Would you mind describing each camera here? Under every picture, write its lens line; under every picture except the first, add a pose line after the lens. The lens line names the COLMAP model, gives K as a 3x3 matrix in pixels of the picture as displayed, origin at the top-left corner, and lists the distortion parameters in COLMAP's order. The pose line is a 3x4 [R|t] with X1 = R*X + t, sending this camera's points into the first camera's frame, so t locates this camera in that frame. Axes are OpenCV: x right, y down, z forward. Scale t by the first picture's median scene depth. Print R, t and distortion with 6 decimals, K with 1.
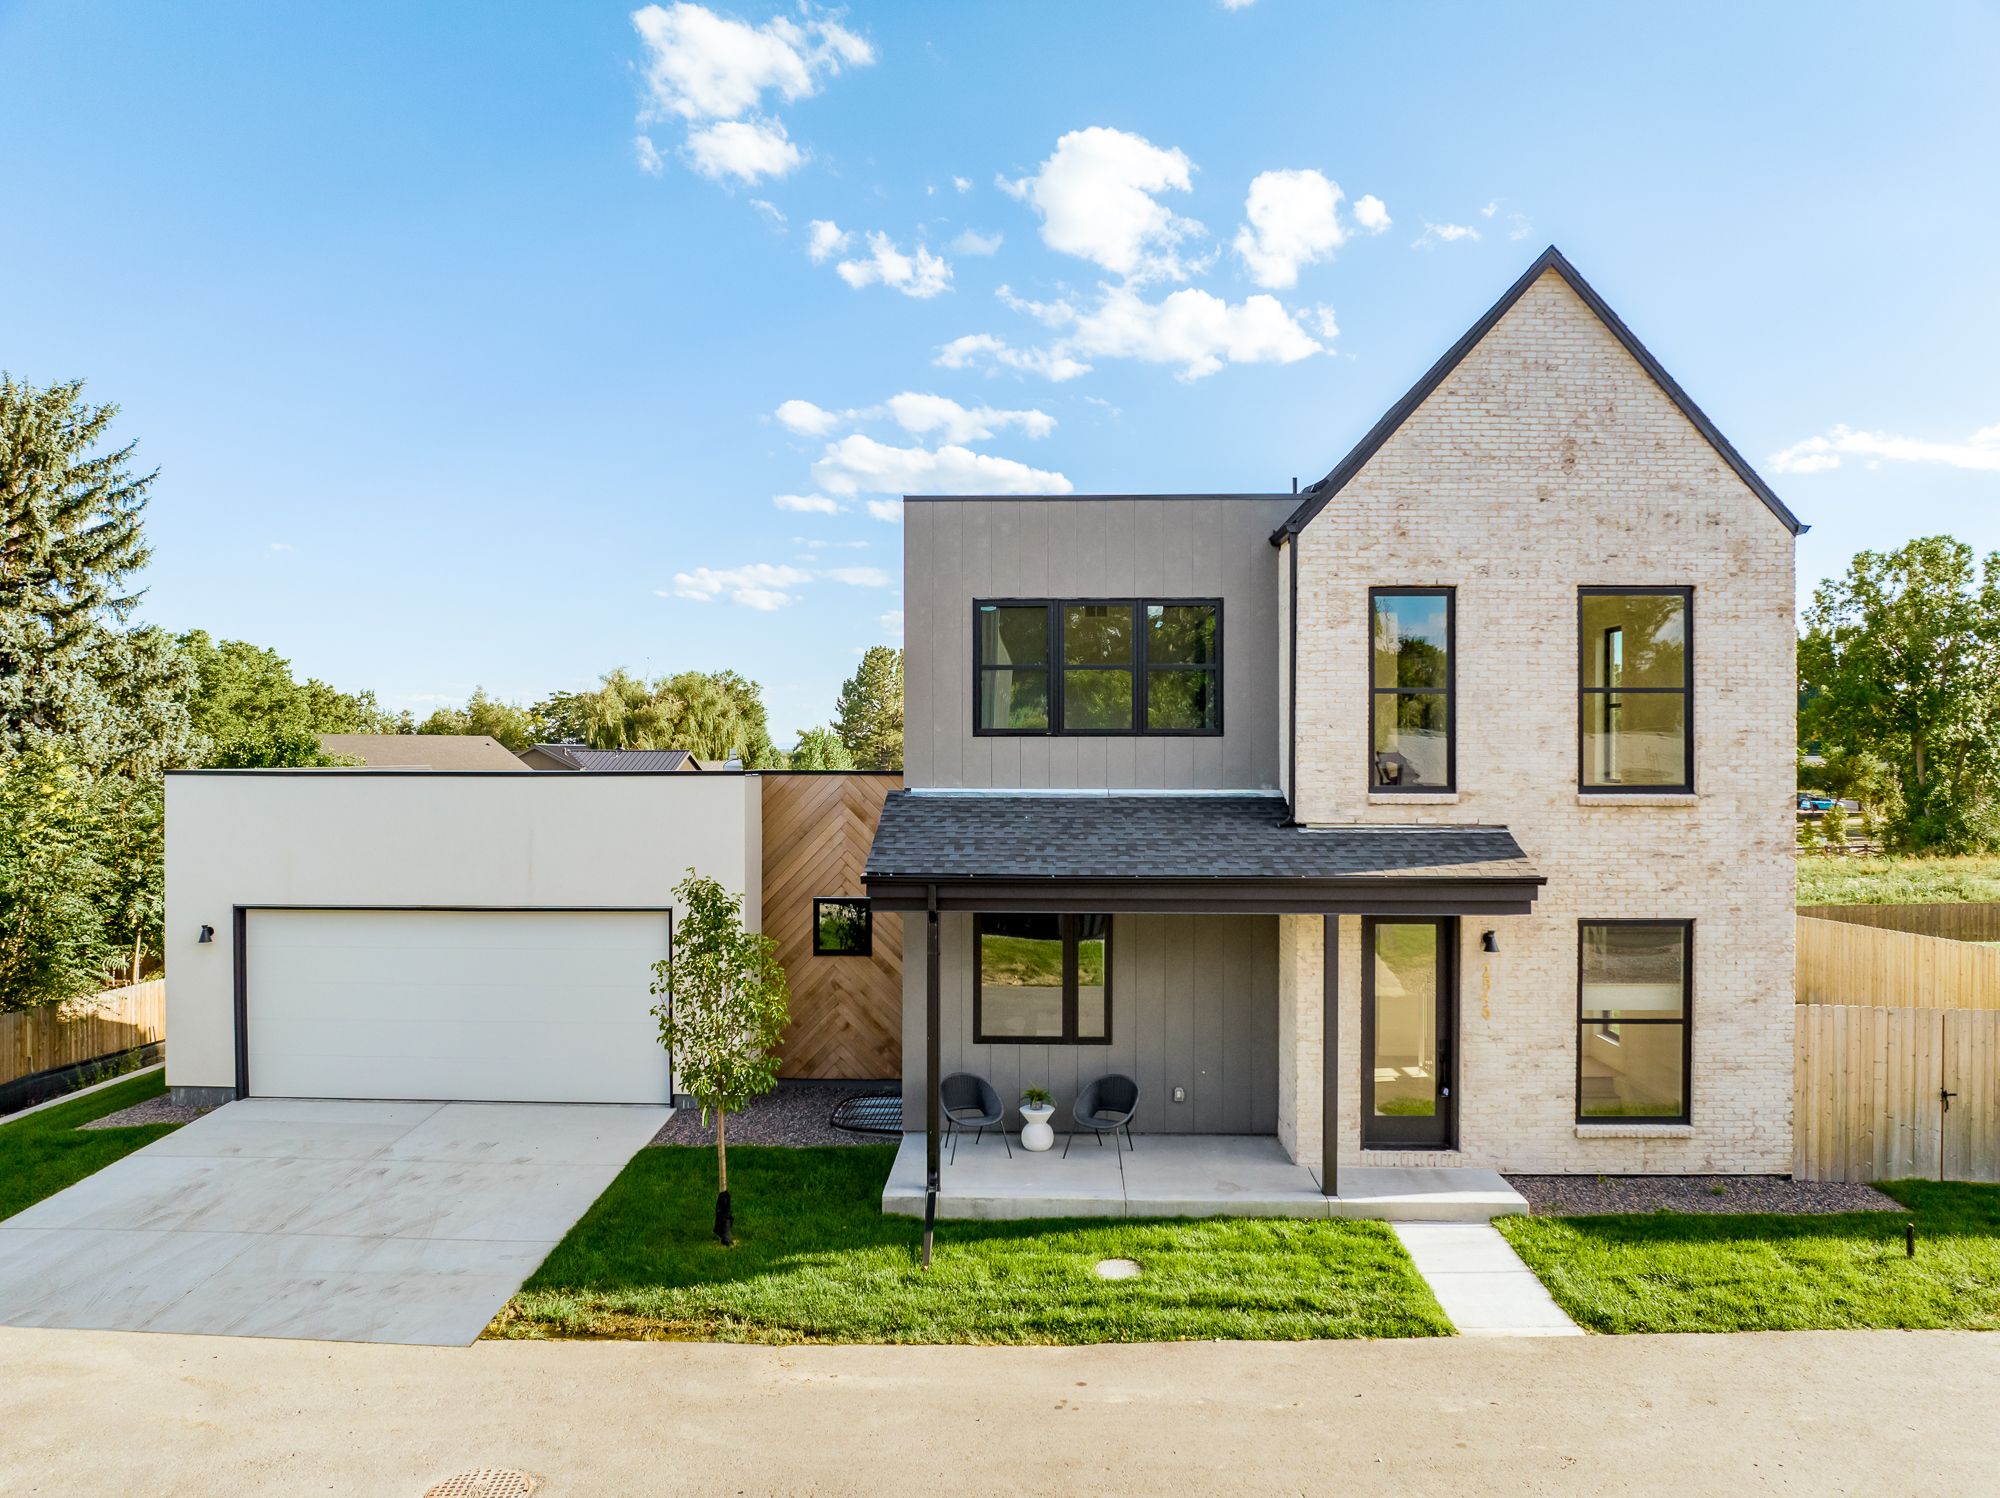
lens RADIAL K [[1367.5, 0, 1025.6], [0, 1367.5, 752.2], [0, 0, 1]] dist [-0.026501, 0.003716]
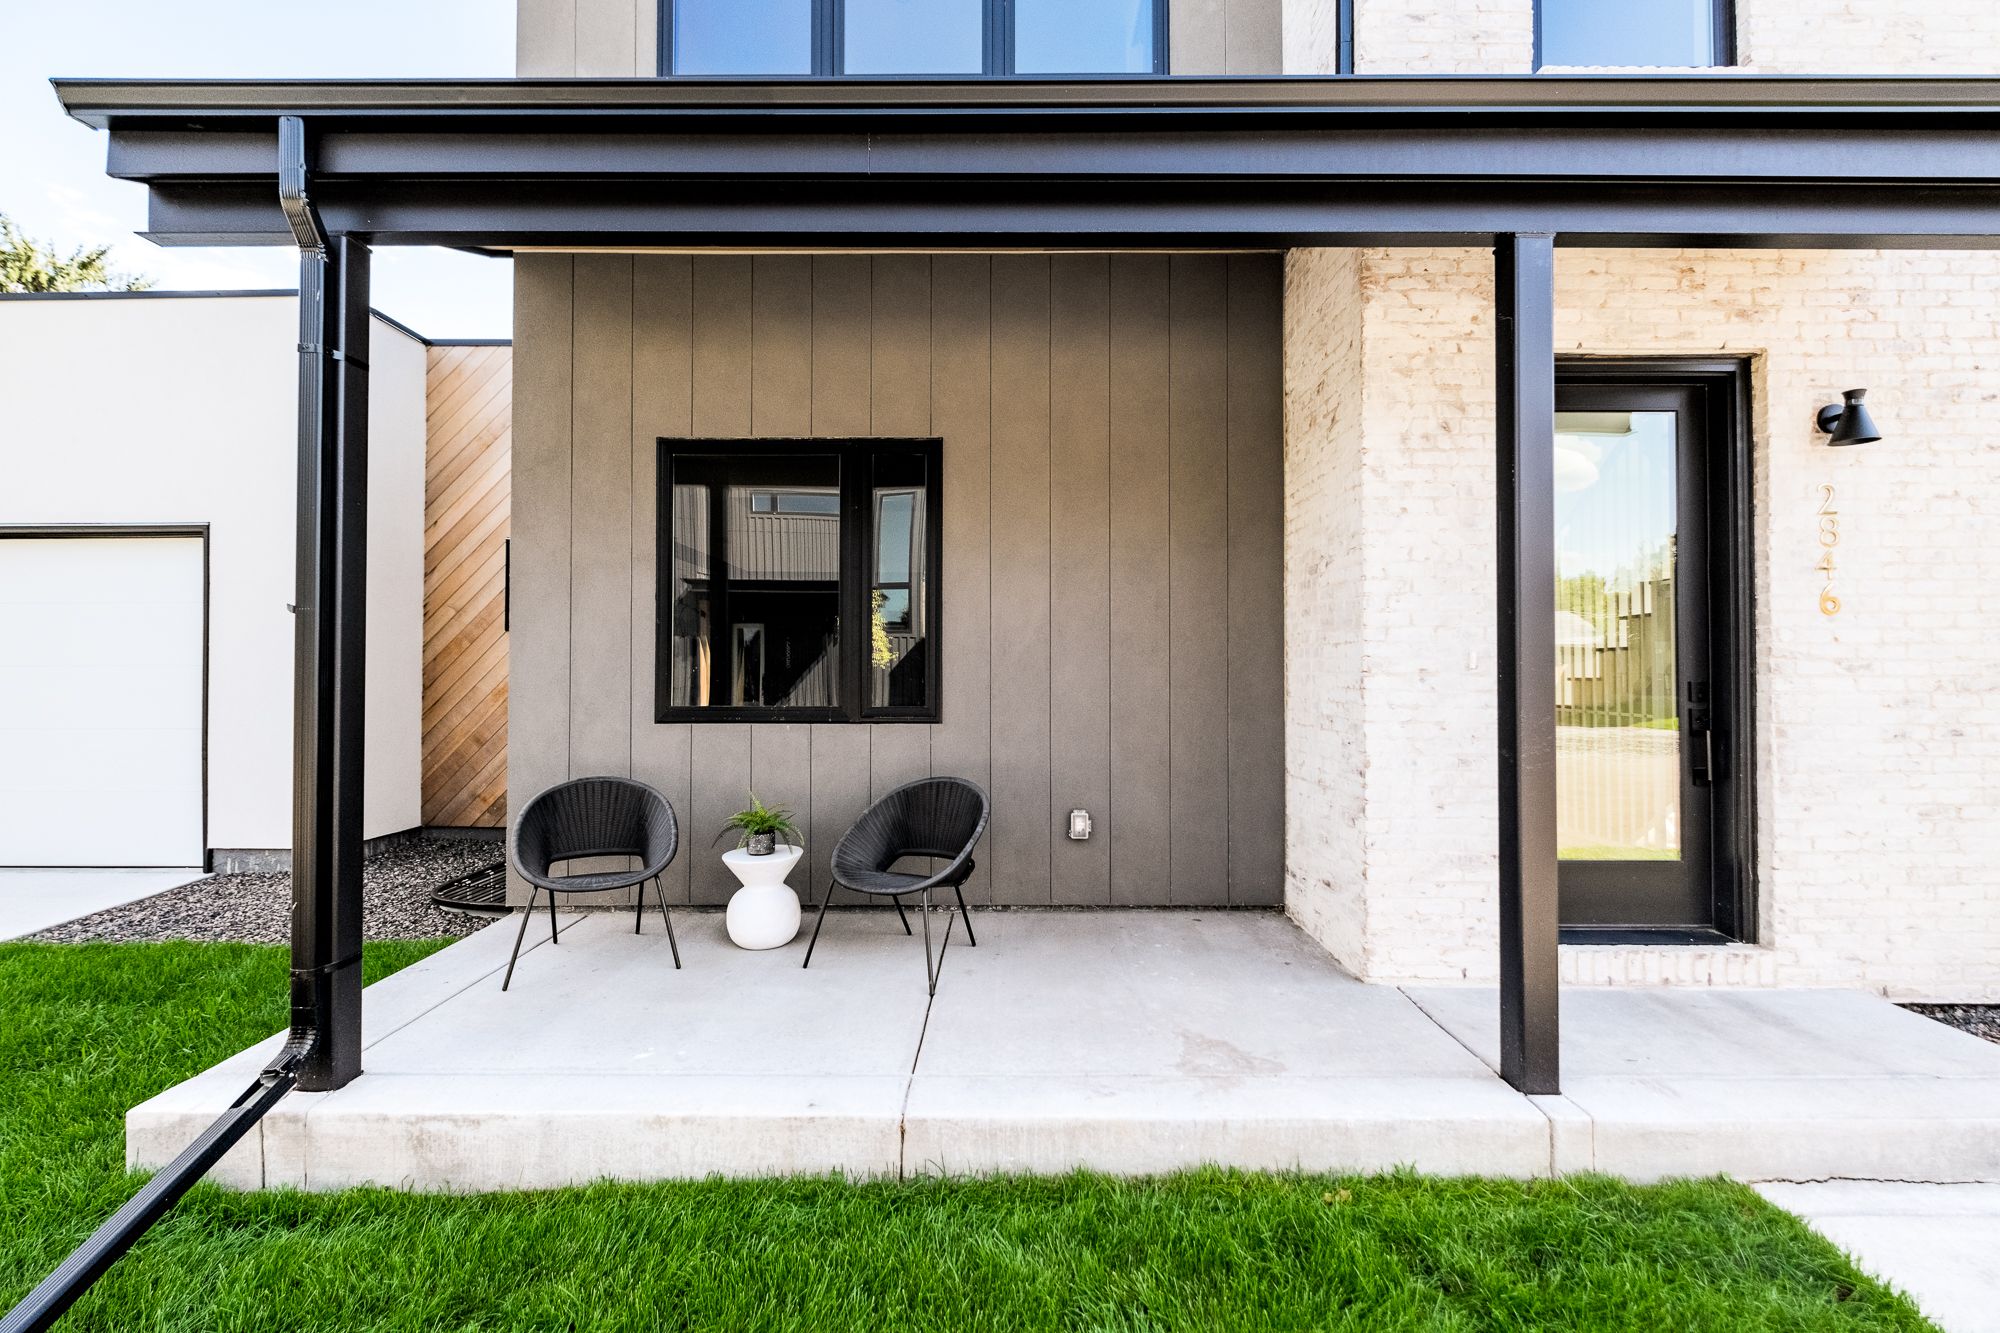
lens RADIAL K [[862.4, 0, 1006.3], [0, 862.4, 659.9], [0, 0, 1]] dist [-0.000537, 0.000565]
pose [[0.999915, -0.004984, 0.012082, 0.088982], [0.005166, 0.999872, -0.015114, 0.211320], [-0.012005, 0.015175, 0.999813, 0.746961]]
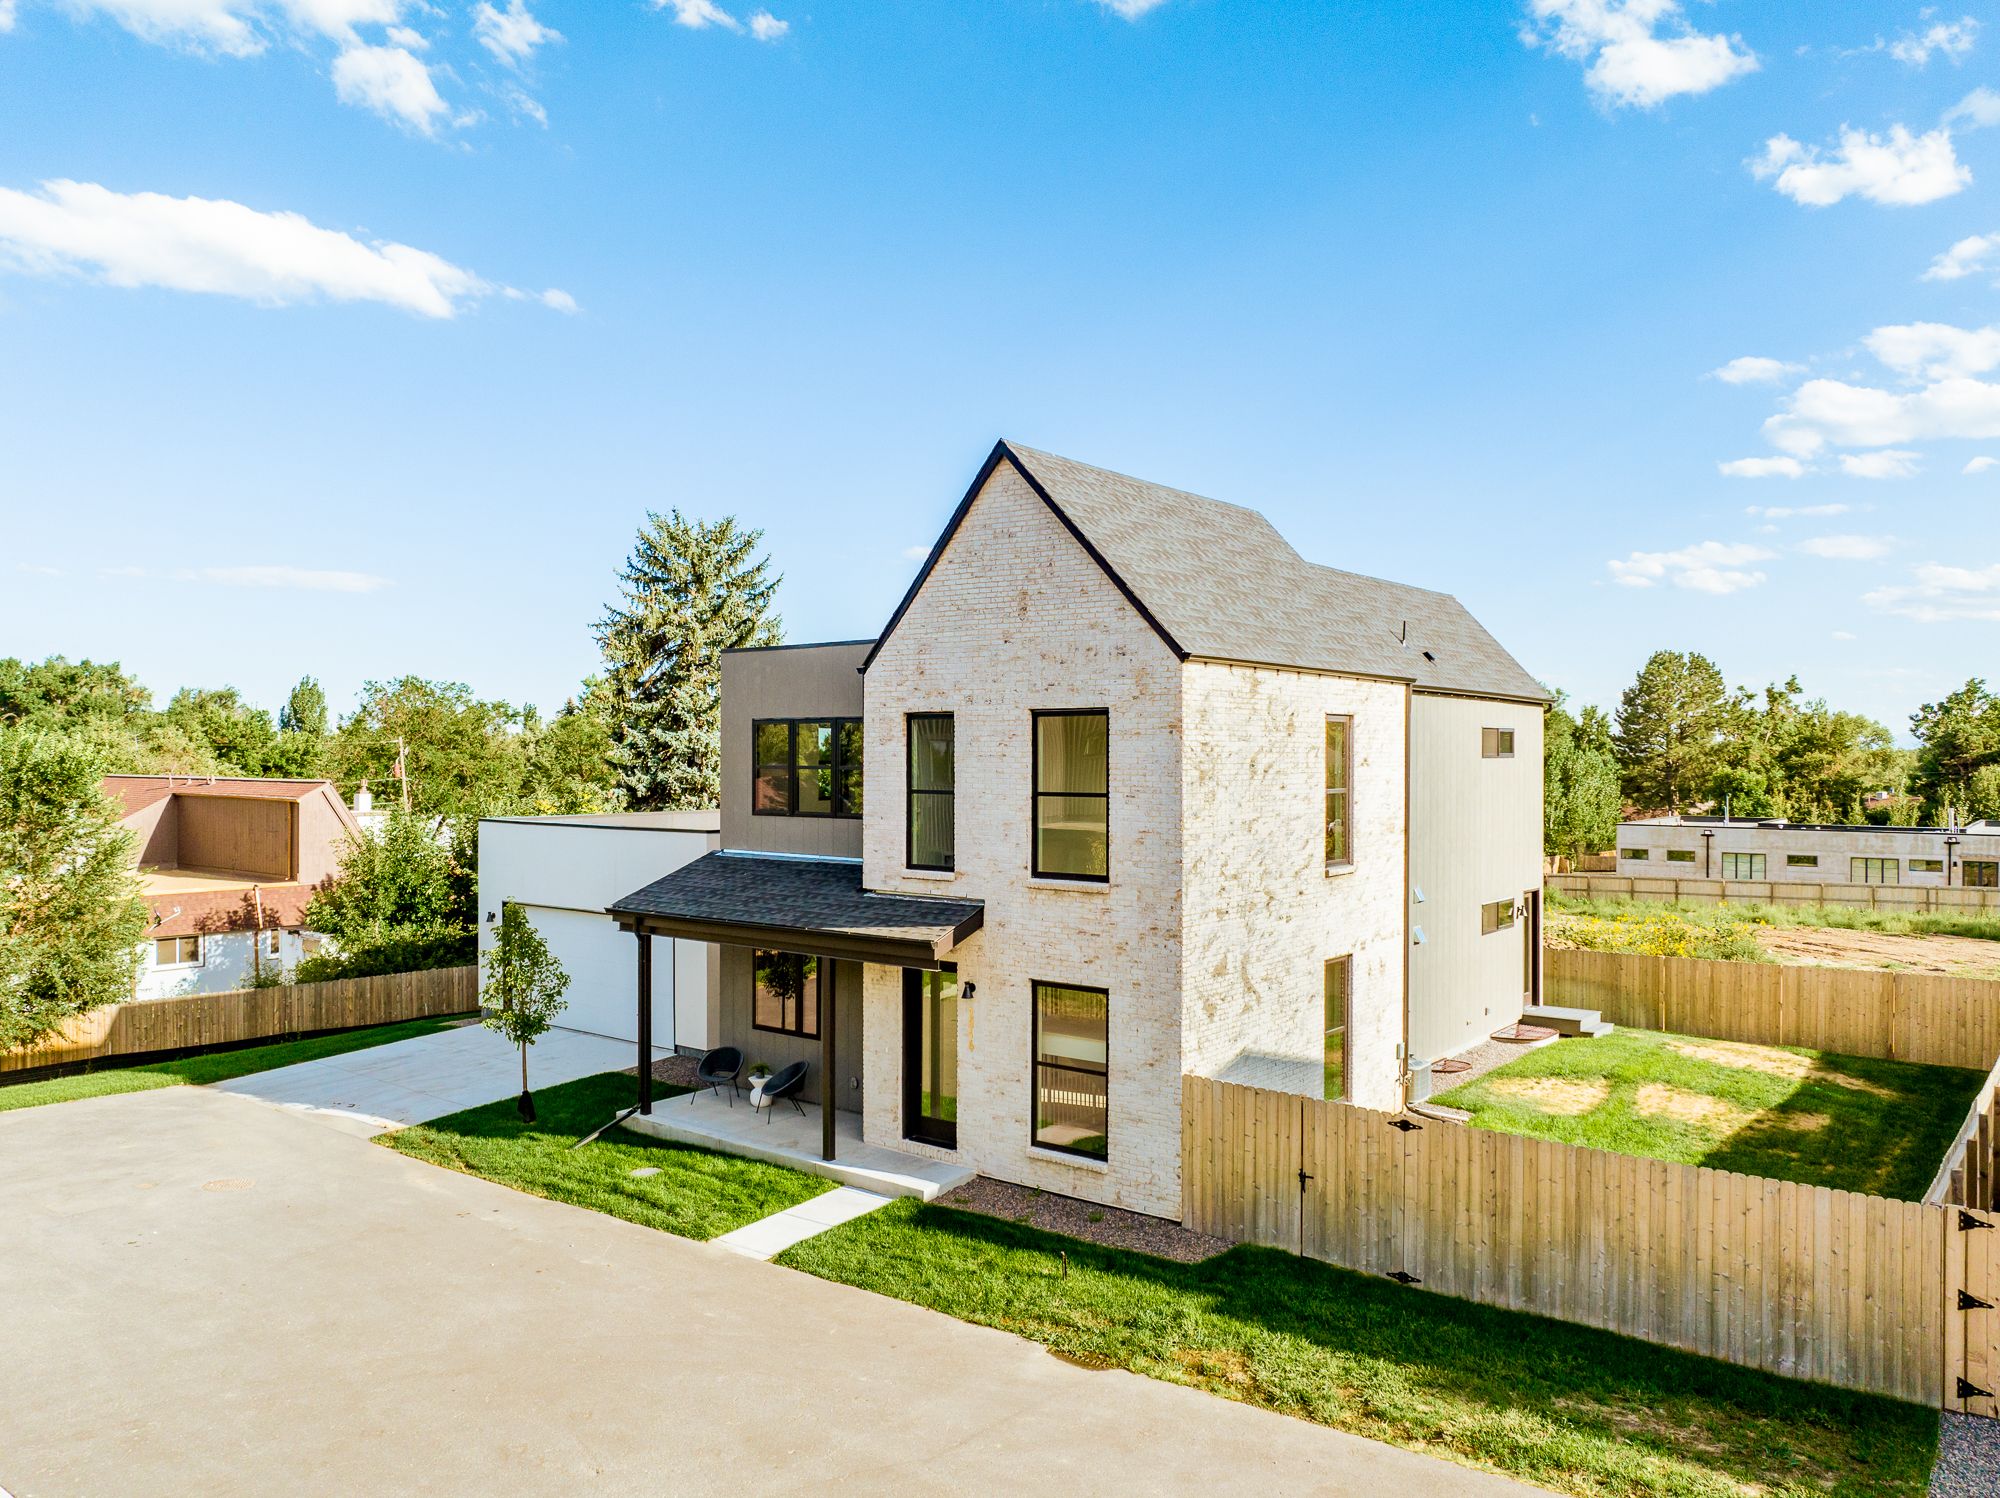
lens RADIAL K [[1432.2, 0, 1037.6], [0, 1432.2, 750.8], [0, 0, 1]] dist [-0.002898, -0.000835]
pose [[0.809337, -0.000484, -0.587344, 1.177176], [-0.001233, 0.999996, -0.002523, -0.081698], [0.587343, 0.002766, 0.809333, -0.047901]]
